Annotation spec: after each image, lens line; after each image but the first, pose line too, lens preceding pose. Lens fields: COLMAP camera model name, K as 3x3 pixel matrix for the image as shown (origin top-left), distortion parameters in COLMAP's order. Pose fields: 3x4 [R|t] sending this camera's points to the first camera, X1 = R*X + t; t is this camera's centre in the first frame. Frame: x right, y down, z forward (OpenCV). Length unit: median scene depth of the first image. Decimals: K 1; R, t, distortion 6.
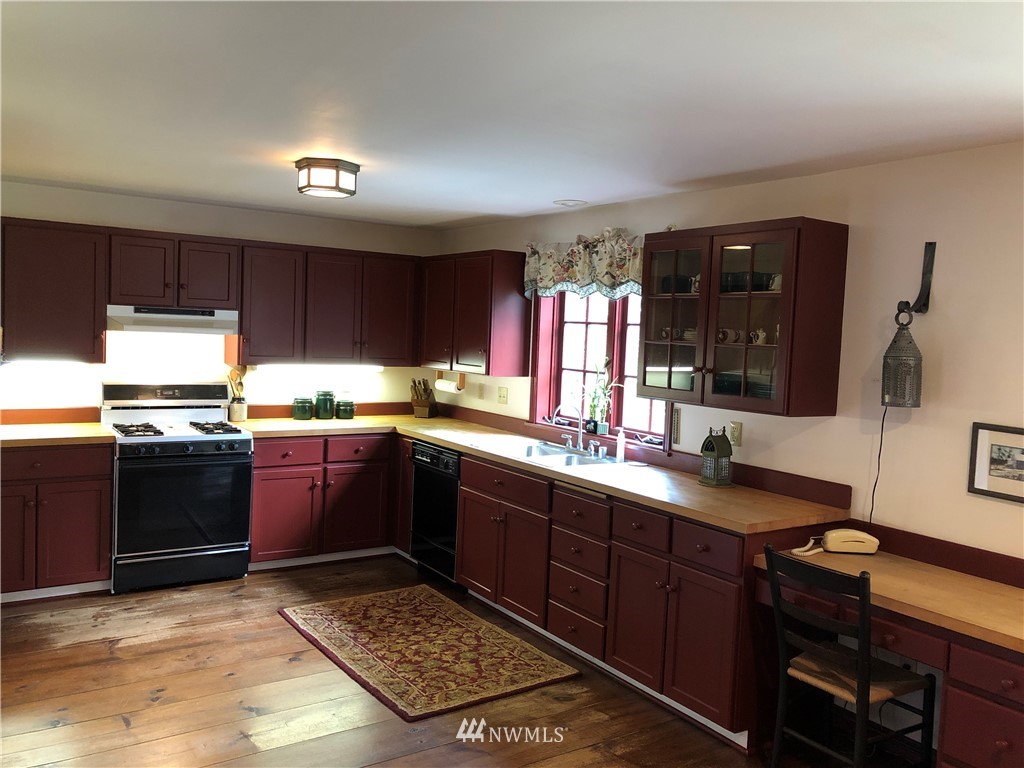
lens RADIAL K [[842.8, 0, 513.4], [0, 842.8, 377.9], [0, 0, 1]] dist [0.043178, -0.030523]
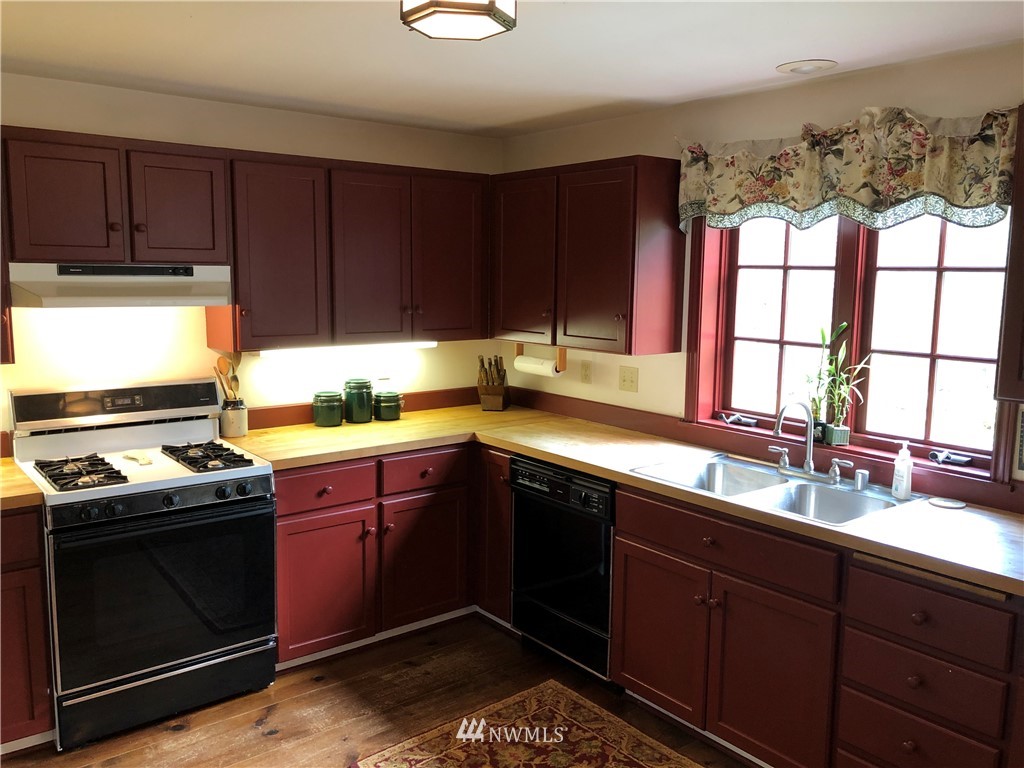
lens RADIAL K [[842.8, 0, 512.3], [0, 842.8, 381.2], [0, 0, 1]] dist [0.043178, -0.030523]
pose [[0.995721, -0.042374, 0.082124, -0.183869], [0.035933, 0.996276, 0.078379, -0.038218], [-0.085139, -0.075092, 0.993535, 0.379096]]
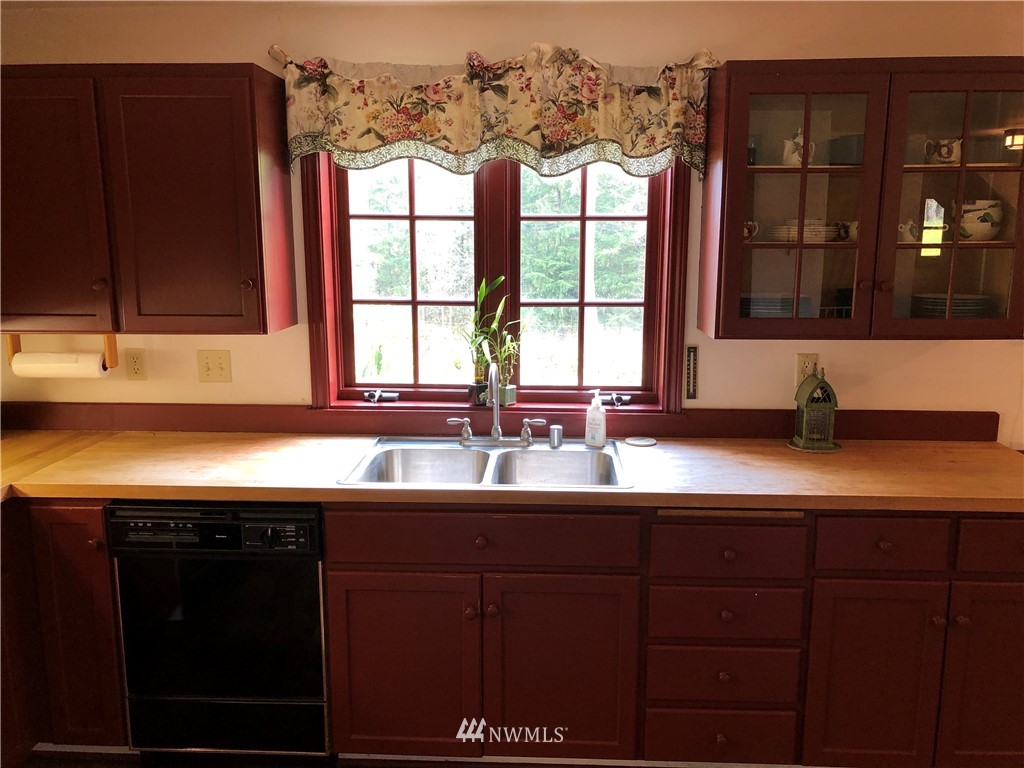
lens RADIAL K [[842.8, 0, 503.5], [0, 842.8, 381.5], [0, 0, 1]] dist [0.043178, -0.030523]
pose [[0.591874, -0.188934, 0.783575, -0.356604], [0.072962, 0.980707, 0.181354, -0.057274], [-0.802721, -0.050167, 0.594240, 0.625245]]
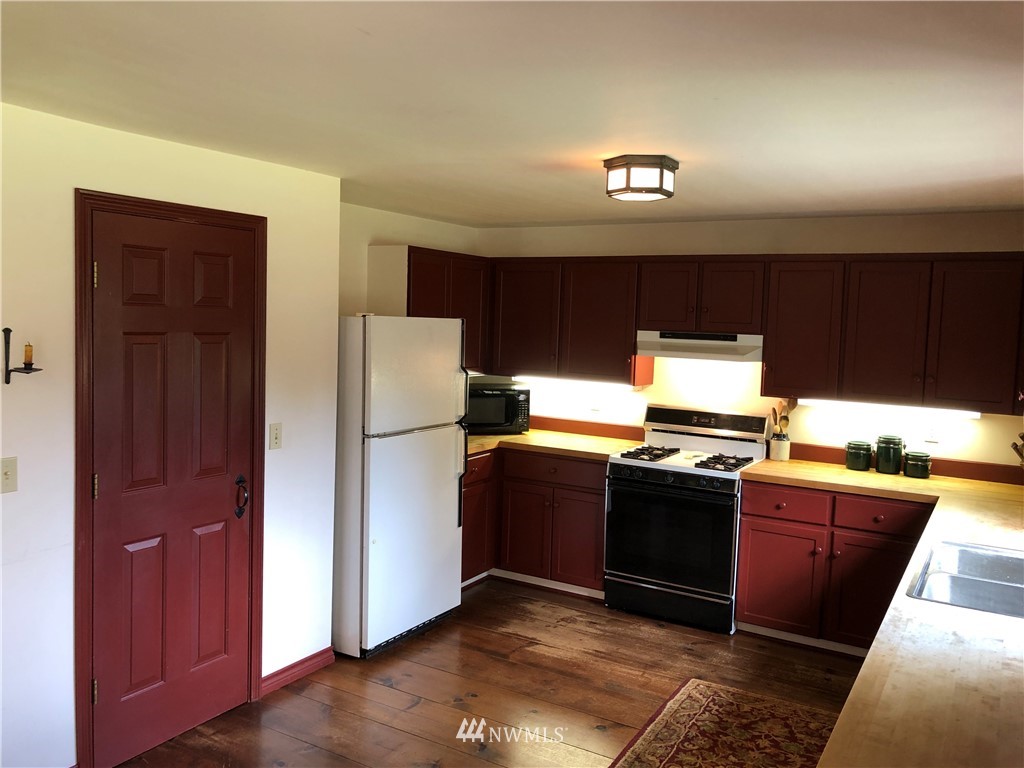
lens RADIAL K [[842.8, 0, 515.9], [0, 842.8, 384.3], [0, 0, 1]] dist [0.043178, -0.030523]
pose [[0.437601, 0.045178, -0.898033, 0.381026], [-0.068026, 0.997538, 0.017036, -0.027024], [0.896592, 0.053634, 0.439597, 0.407882]]
